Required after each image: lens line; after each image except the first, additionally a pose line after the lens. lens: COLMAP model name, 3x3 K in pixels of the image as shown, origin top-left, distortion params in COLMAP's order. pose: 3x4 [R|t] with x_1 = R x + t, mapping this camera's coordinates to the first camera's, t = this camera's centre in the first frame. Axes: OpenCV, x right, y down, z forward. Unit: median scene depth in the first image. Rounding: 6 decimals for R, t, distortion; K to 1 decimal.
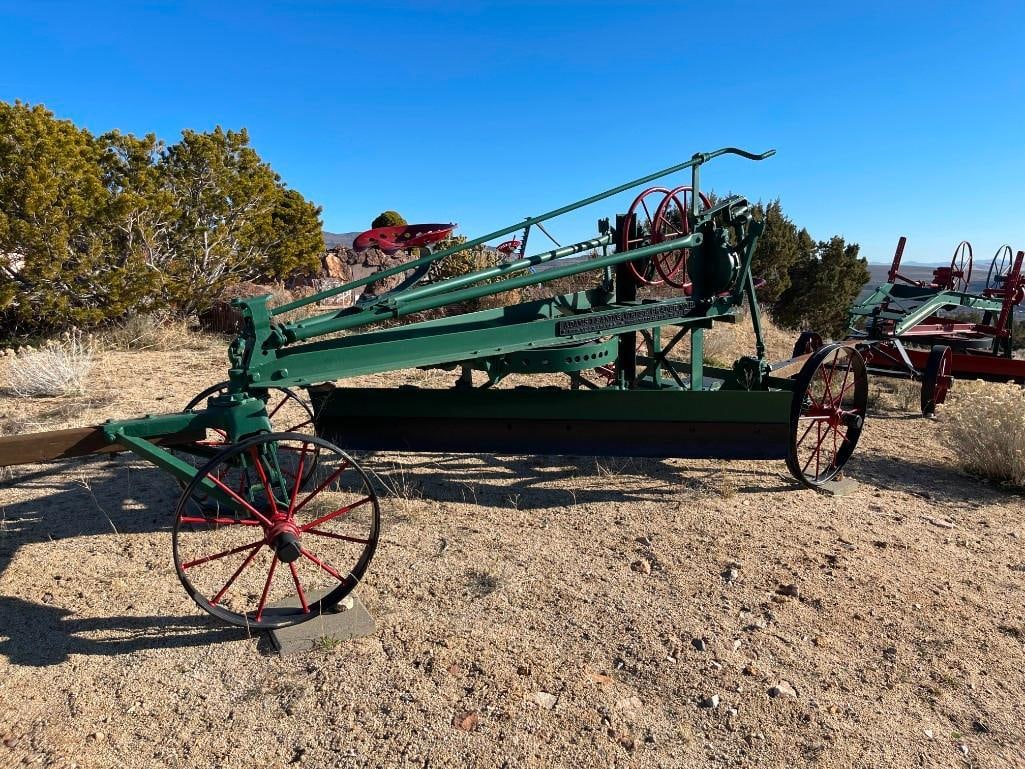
lens RADIAL K [[721.4, 0, 517.0], [0, 721.4, 385.6], [0, 0, 1]] dist [0.021050, -0.002224]
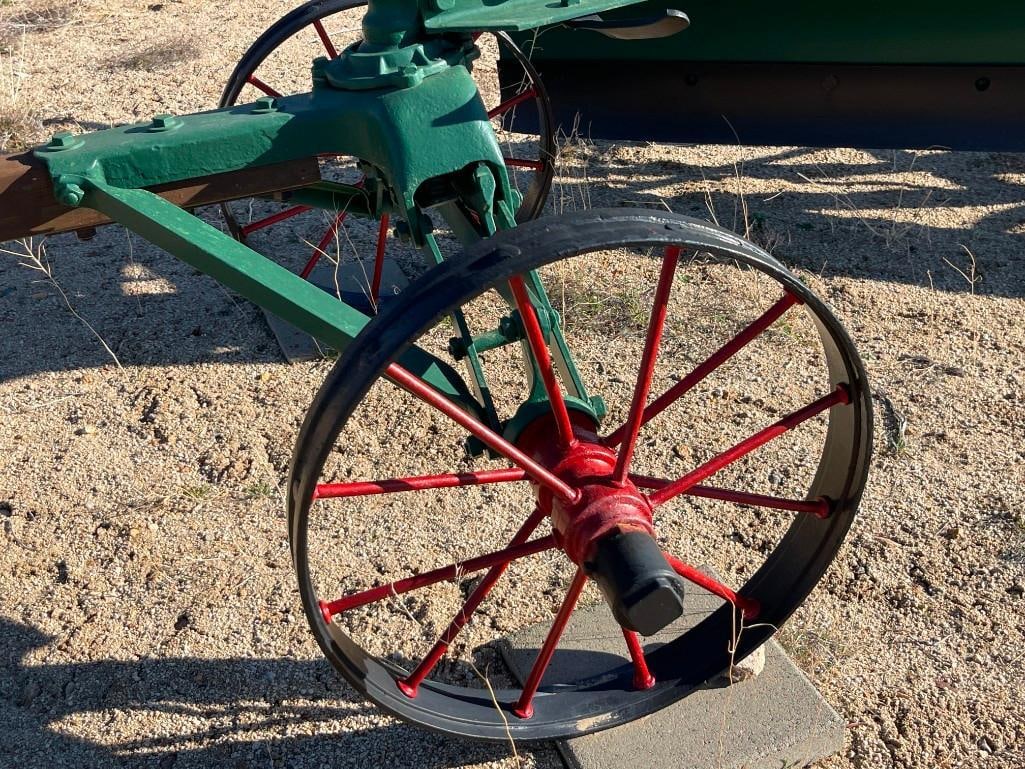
lens RADIAL K [[1151.2, 0, 533.6], [0, 1151.2, 341.4], [0, 0, 1]] dist [0.027393, 0.019109]
pose [[0.989029, 0.022252, -0.146037, -0.238880], [0.025976, 0.946990, 0.320211, -0.030980], [0.145421, -0.320492, 0.936022, 0.455741]]
